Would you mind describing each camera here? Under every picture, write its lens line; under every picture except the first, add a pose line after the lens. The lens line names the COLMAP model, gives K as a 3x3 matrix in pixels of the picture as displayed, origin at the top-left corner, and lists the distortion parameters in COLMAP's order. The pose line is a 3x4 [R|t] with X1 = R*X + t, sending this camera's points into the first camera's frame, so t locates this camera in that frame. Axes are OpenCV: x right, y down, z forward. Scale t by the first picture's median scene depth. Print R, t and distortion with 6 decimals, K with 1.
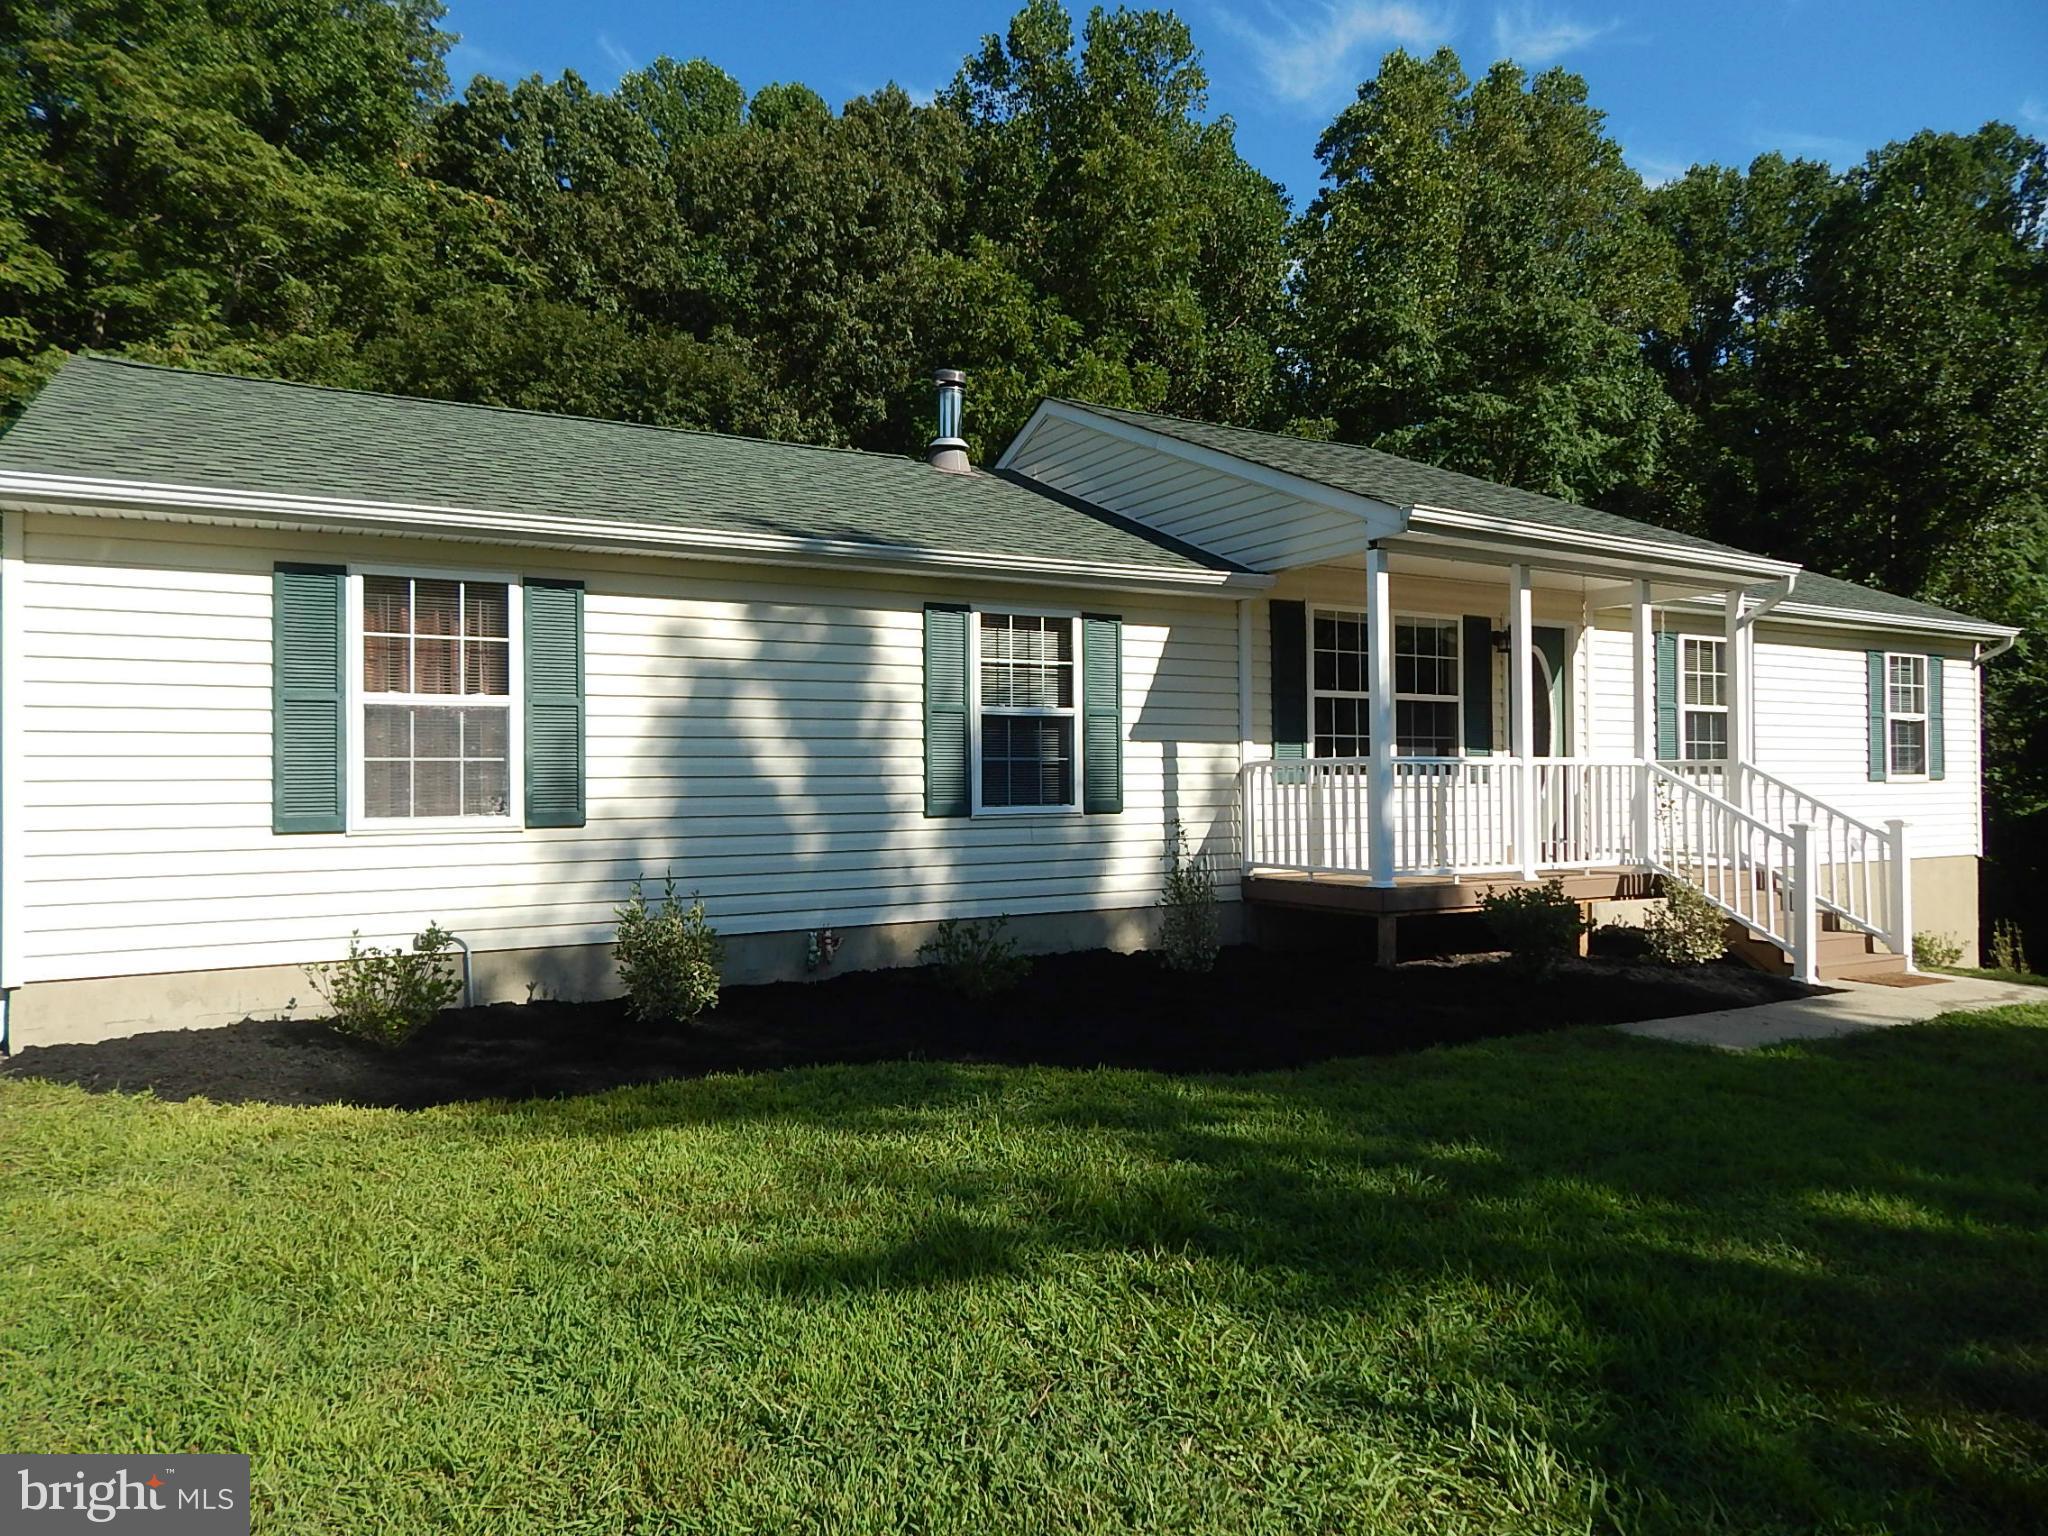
lens RADIAL K [[1323.2, 0, 1022.2], [0, 1323.2, 761.9], [0, 0, 1]] dist [0.008477, -0.006526]
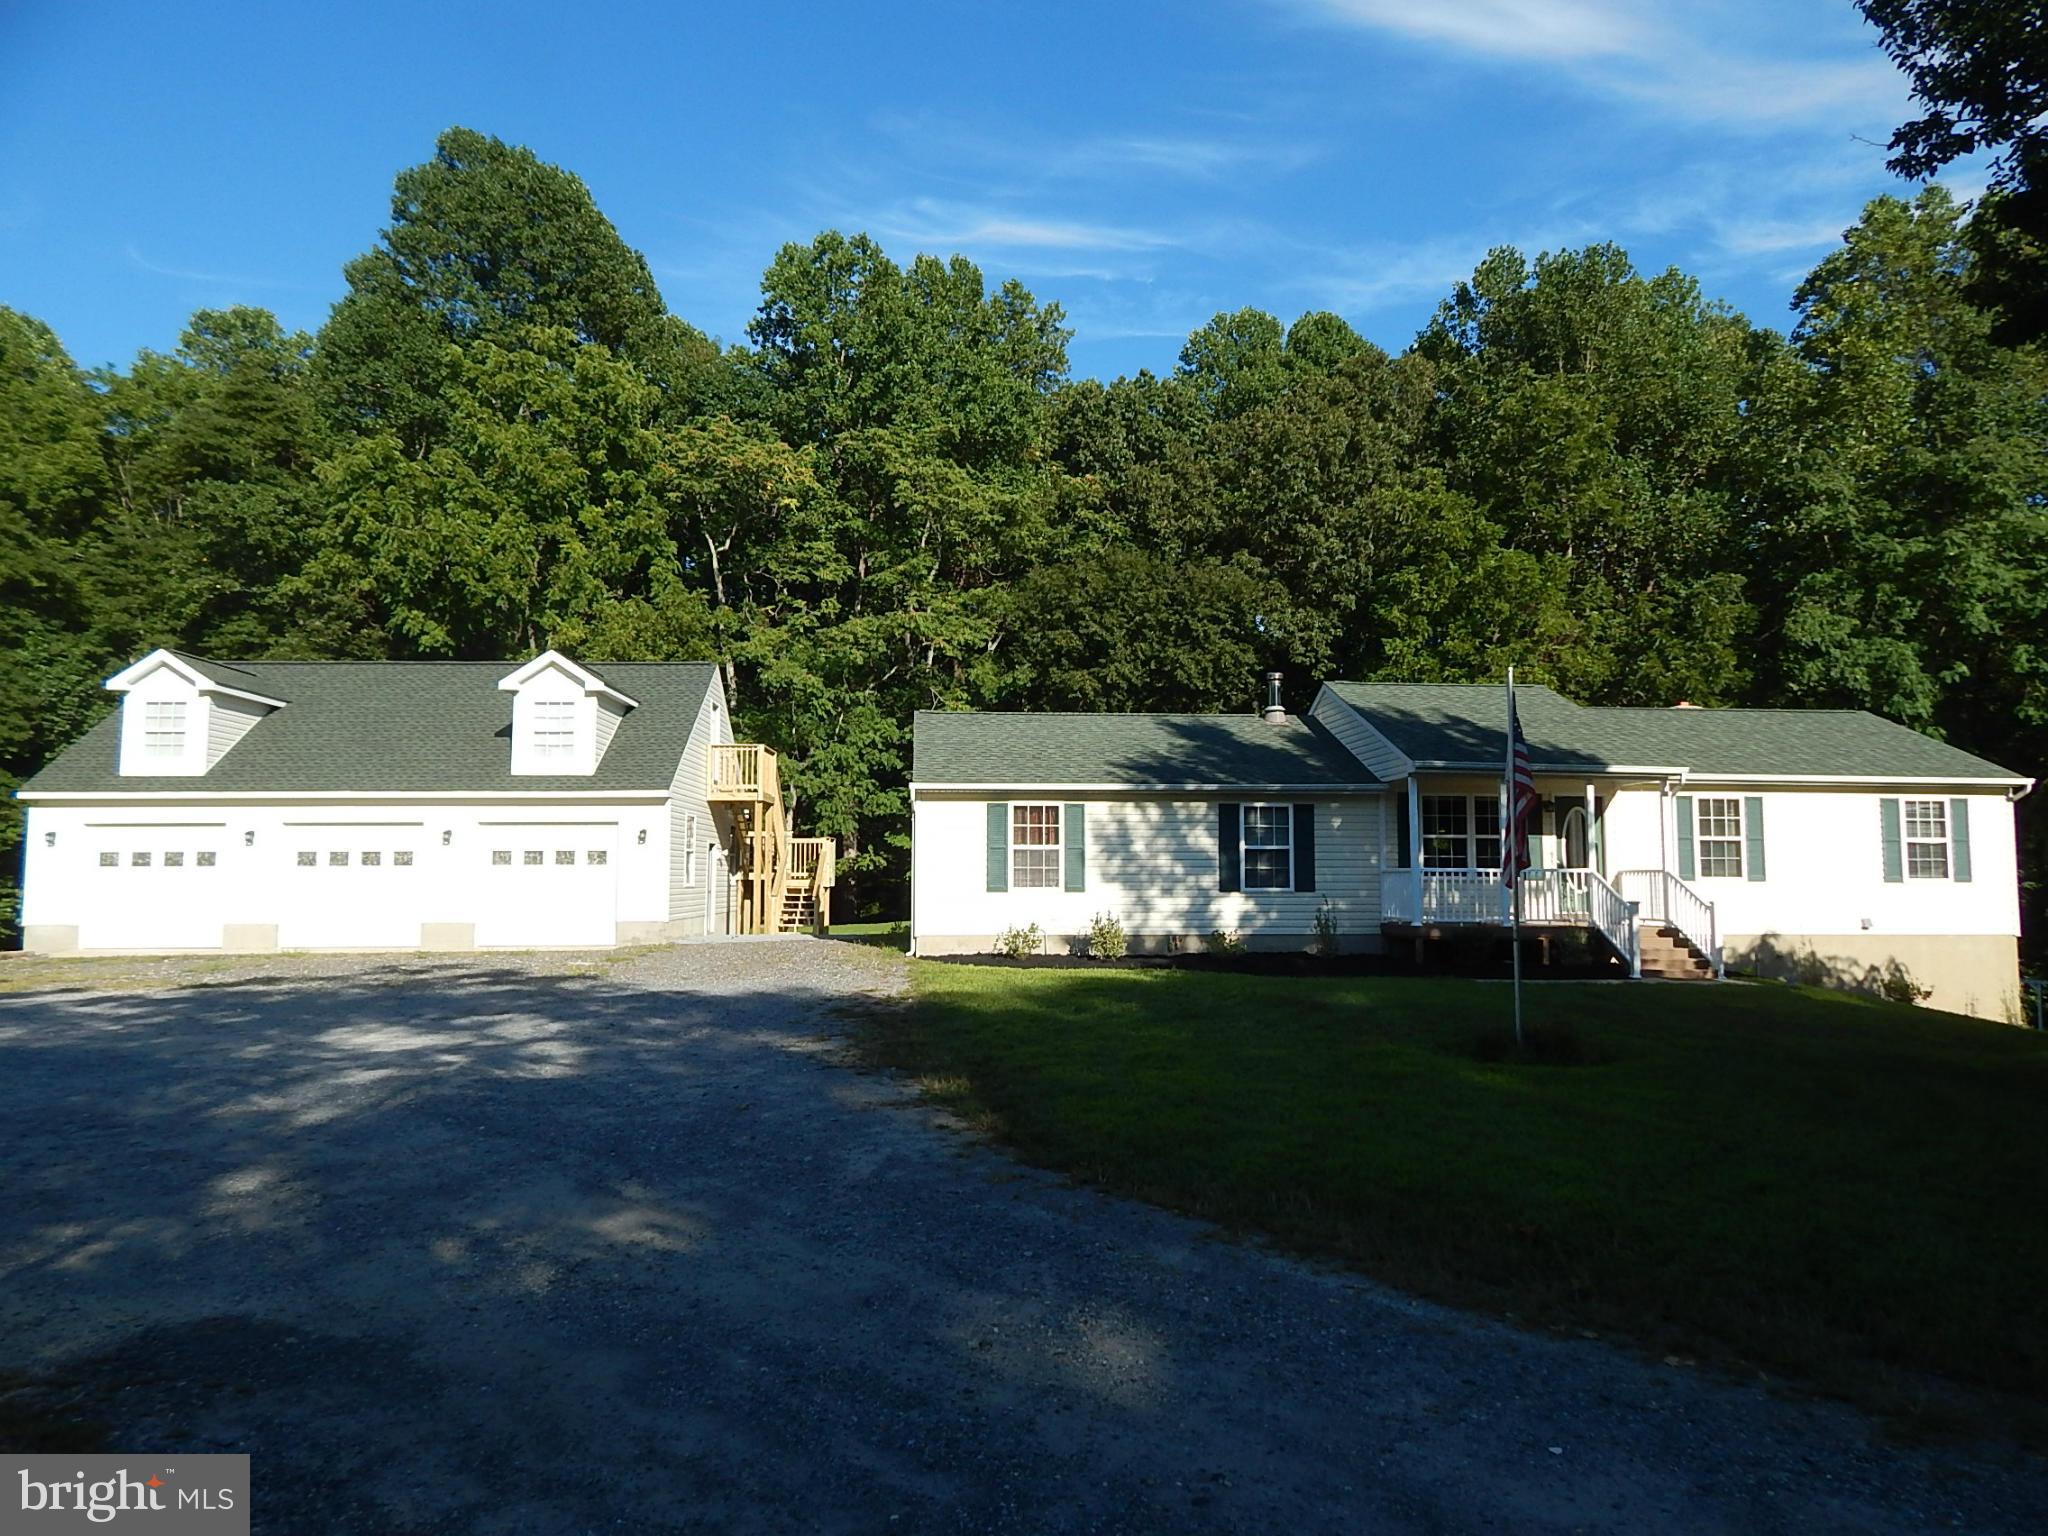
lens RADIAL K [[1323.2, 0, 1015.4], [0, 1323.2, 764.7], [0, 0, 1]] dist [0.008477, -0.006526]
pose [[0.897764, -0.027437, -0.439622, 0.171235], [-0.002918, 0.997666, -0.068222, -0.005870], [0.440467, 0.062530, 0.895588, -0.350017]]
